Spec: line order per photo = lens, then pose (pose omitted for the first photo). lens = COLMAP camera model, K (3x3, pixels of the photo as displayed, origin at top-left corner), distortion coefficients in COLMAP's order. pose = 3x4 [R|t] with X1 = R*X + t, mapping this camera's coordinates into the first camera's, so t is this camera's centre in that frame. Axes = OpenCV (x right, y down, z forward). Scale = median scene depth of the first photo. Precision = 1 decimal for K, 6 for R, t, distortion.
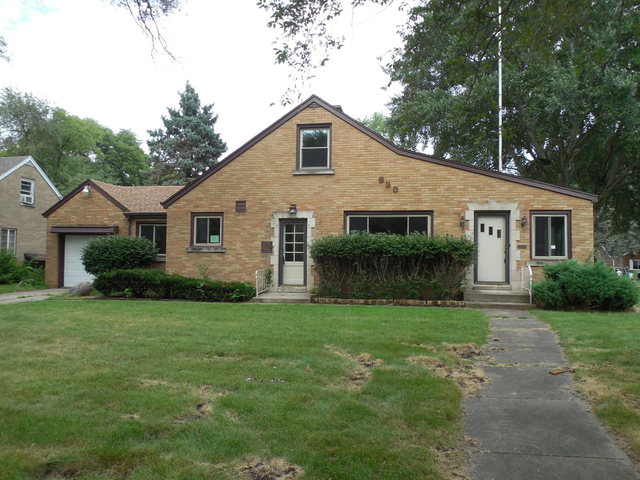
lens RADIAL K [[476.3, 0, 320.0], [0, 476.3, 240.0], [0, 0, 1]] dist [-0.000909, -0.001085]
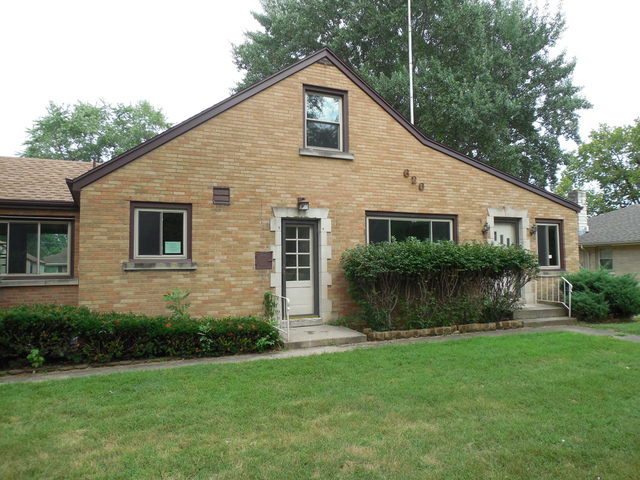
lens RADIAL K [[476.3, 0, 320.0], [0, 476.3, 240.0], [0, 0, 1]] dist [-0.000909, -0.001085]
pose [[0.825060, 0.010561, 0.564946, -0.424692], [-0.003177, 0.999896, -0.014052, -0.004081], [-0.565036, 0.009799, 0.825008, 0.418904]]
